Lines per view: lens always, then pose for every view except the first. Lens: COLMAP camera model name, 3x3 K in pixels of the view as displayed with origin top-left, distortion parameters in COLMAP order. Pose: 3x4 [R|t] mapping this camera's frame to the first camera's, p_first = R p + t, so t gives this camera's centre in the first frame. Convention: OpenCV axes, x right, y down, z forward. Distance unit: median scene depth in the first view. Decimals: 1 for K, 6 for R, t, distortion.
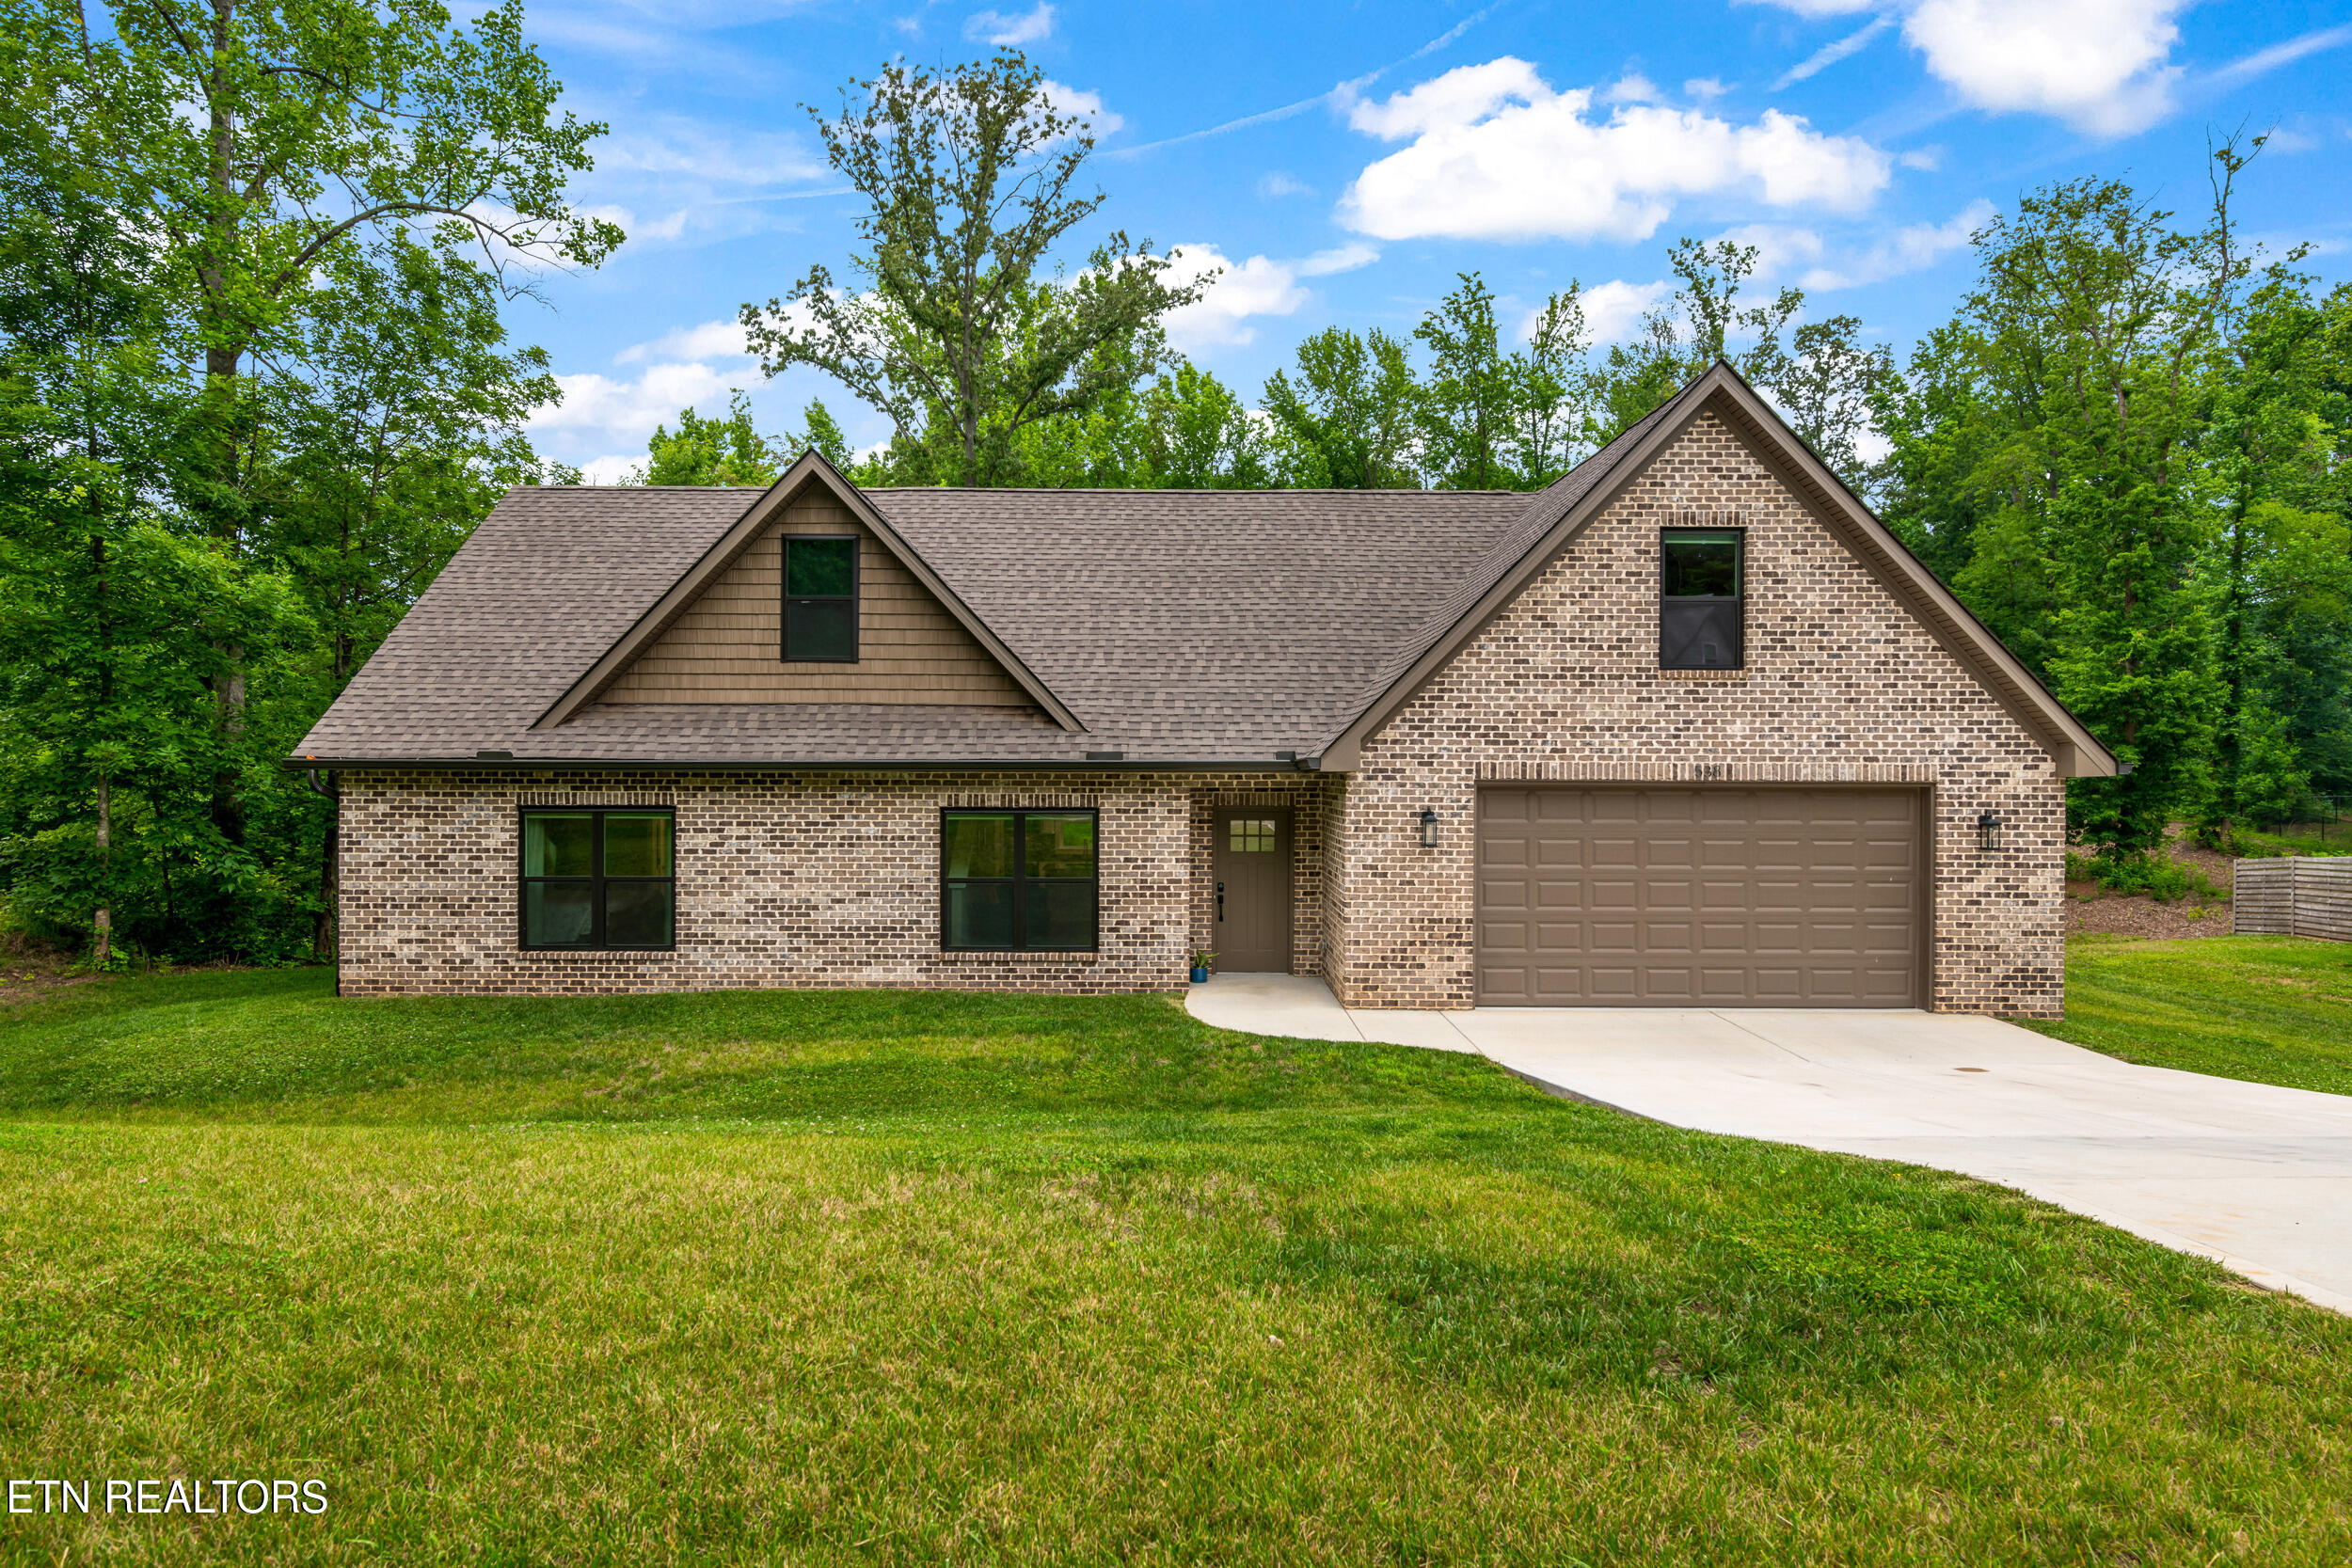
lens RADIAL K [[1264.8, 0, 1169.4], [0, 1264.8, 782.7], [0, 0, 1]] dist [0.001112, -0.002203]
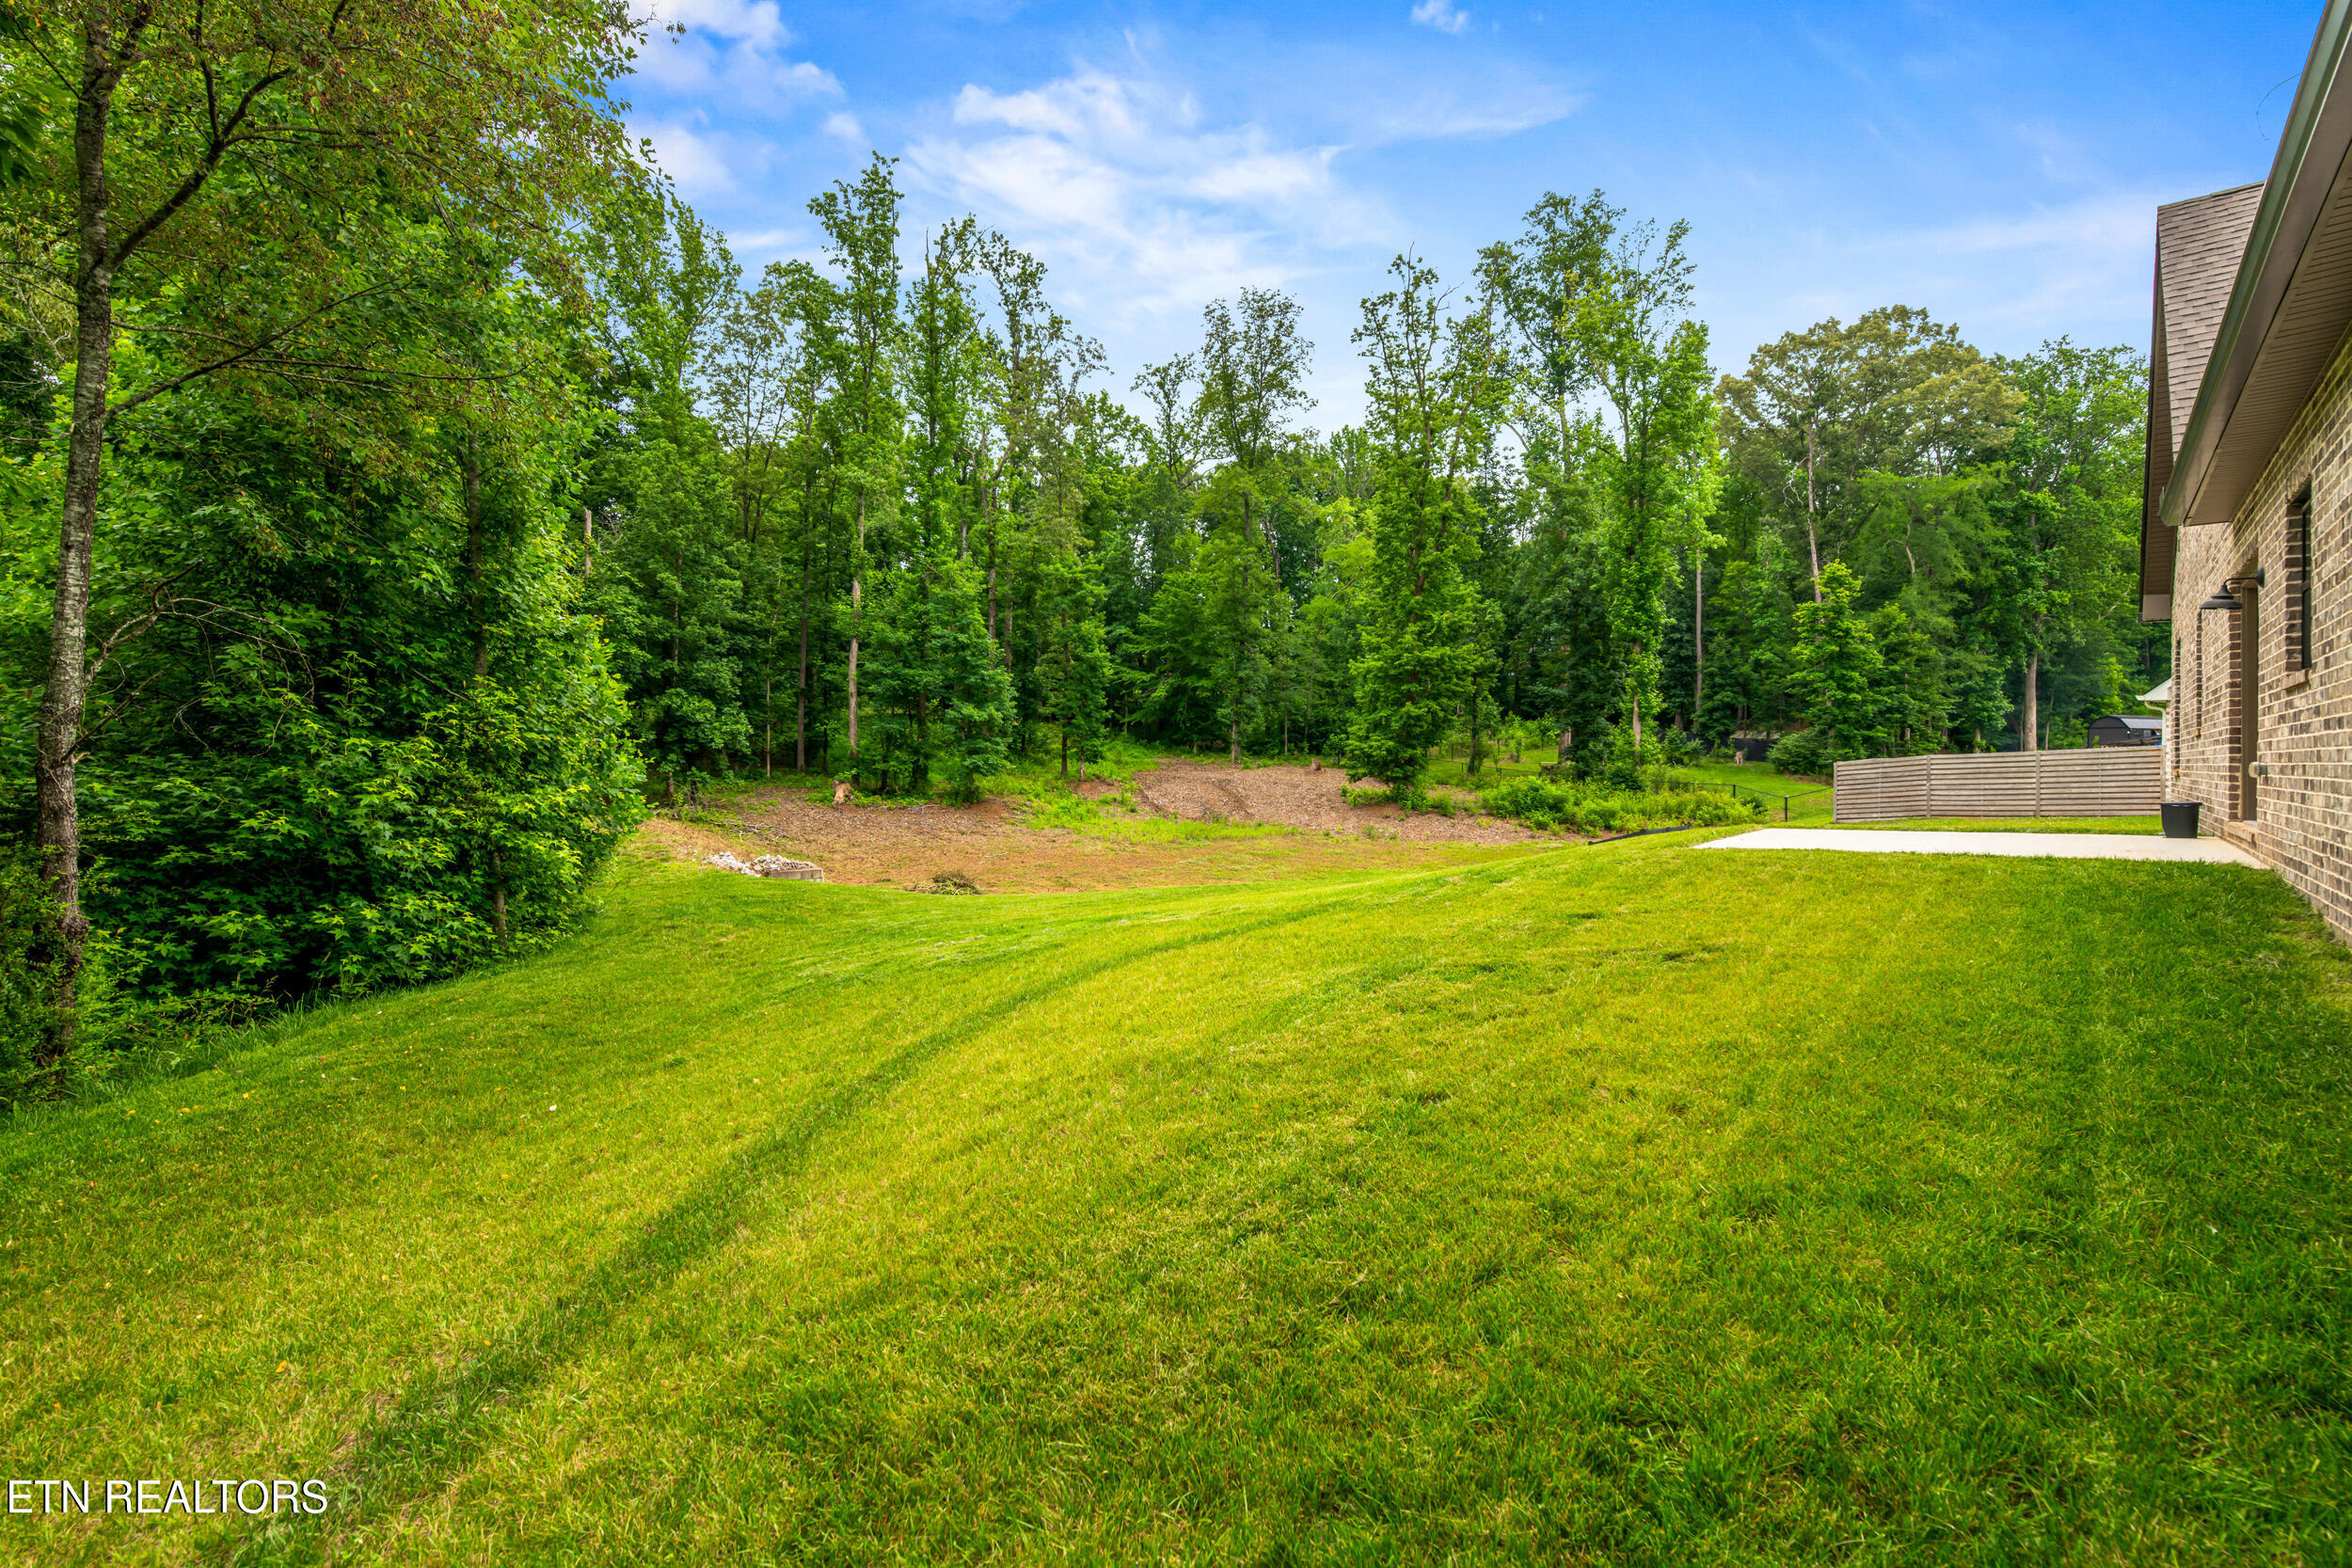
lens RADIAL K [[1014.4, 0, 1179.9], [0, 1014.4, 768.4], [0, 0, 1]] dist [0.000120, 0.000268]
pose [[0.668708, -0.008698, 0.743474, -0.721376], [0.006619, 0.999962, 0.005745, 0.120549], [-0.743496, 0.001080, 0.668740, 1.659601]]
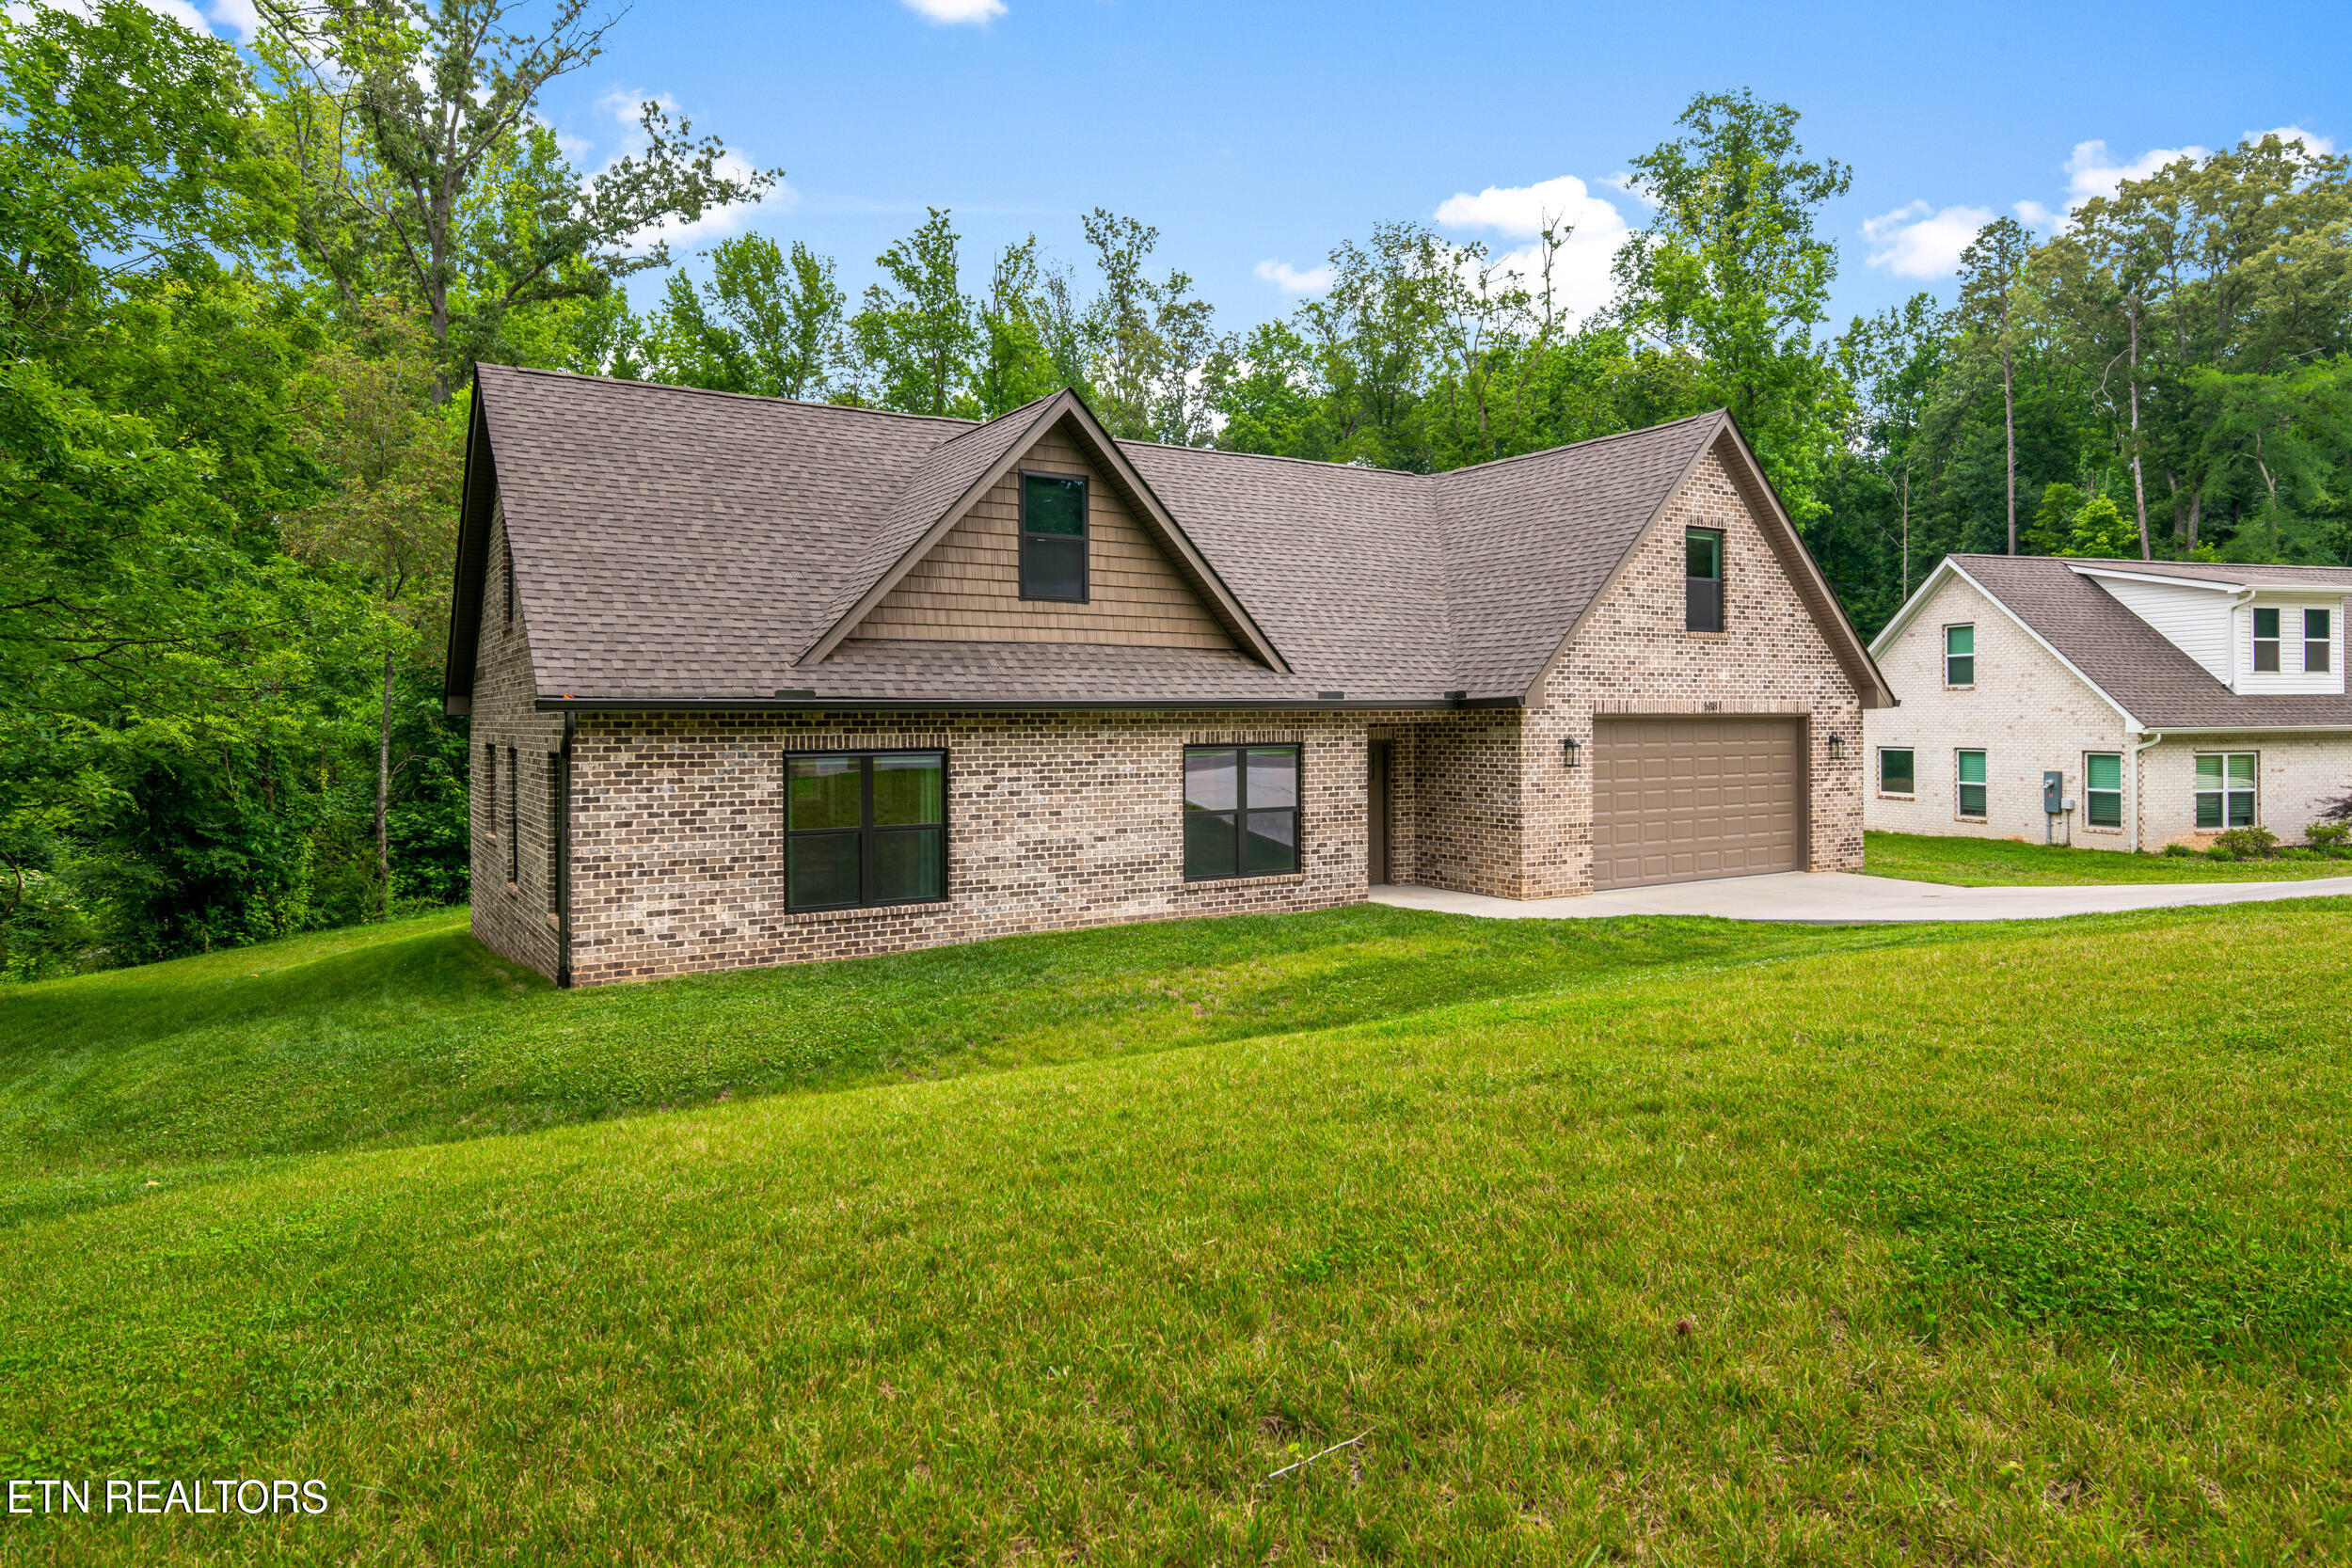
lens RADIAL K [[1372.8, 0, 1155.0], [0, 1372.8, 732.1], [0, 0, 1]] dist [0.002435, 0.000296]
pose [[0.855410, -0.013486, 0.517776, -0.791282], [0.014526, 0.999892, 0.002045, 0.006522], [-0.517748, 0.005772, 0.855514, 0.038665]]
